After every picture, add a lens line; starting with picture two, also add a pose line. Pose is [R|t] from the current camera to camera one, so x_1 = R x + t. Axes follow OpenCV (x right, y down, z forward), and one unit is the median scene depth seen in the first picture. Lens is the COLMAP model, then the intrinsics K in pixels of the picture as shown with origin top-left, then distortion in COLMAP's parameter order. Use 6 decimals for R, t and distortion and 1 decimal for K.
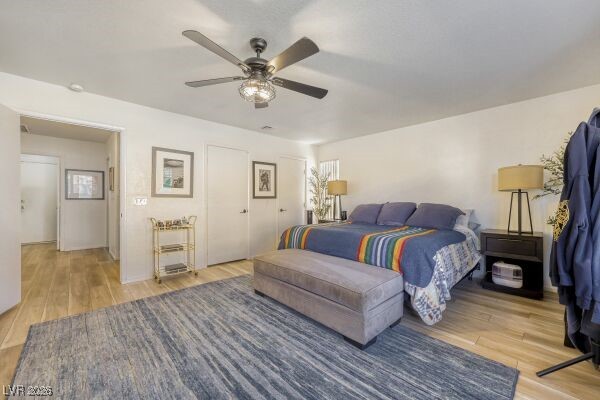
lens RADIAL K [[238.8, 0, 294.9], [0, 238.8, 200.0], [0, 0, 1]] dist [-0.002080, -0.000110]
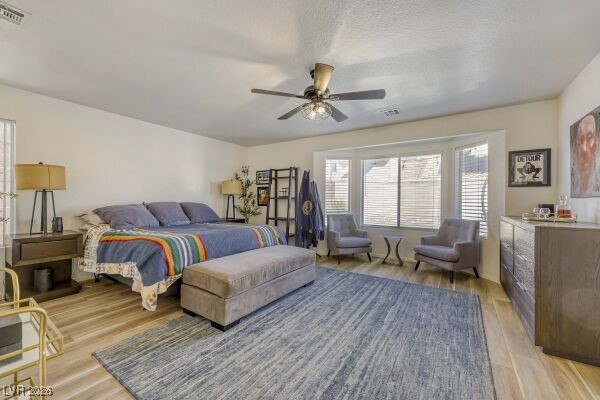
lens RADIAL K [[238.8, 0, 297.4], [0, 238.8, 199.9], [0, 0, 1]] dist [-0.002080, -0.000110]
pose [[-0.219695, -0.002263, 0.975566, -1.189954], [-0.003207, 0.999994, 0.001597, -0.017365], [-0.975563, -0.002778, -0.219701, 1.216905]]
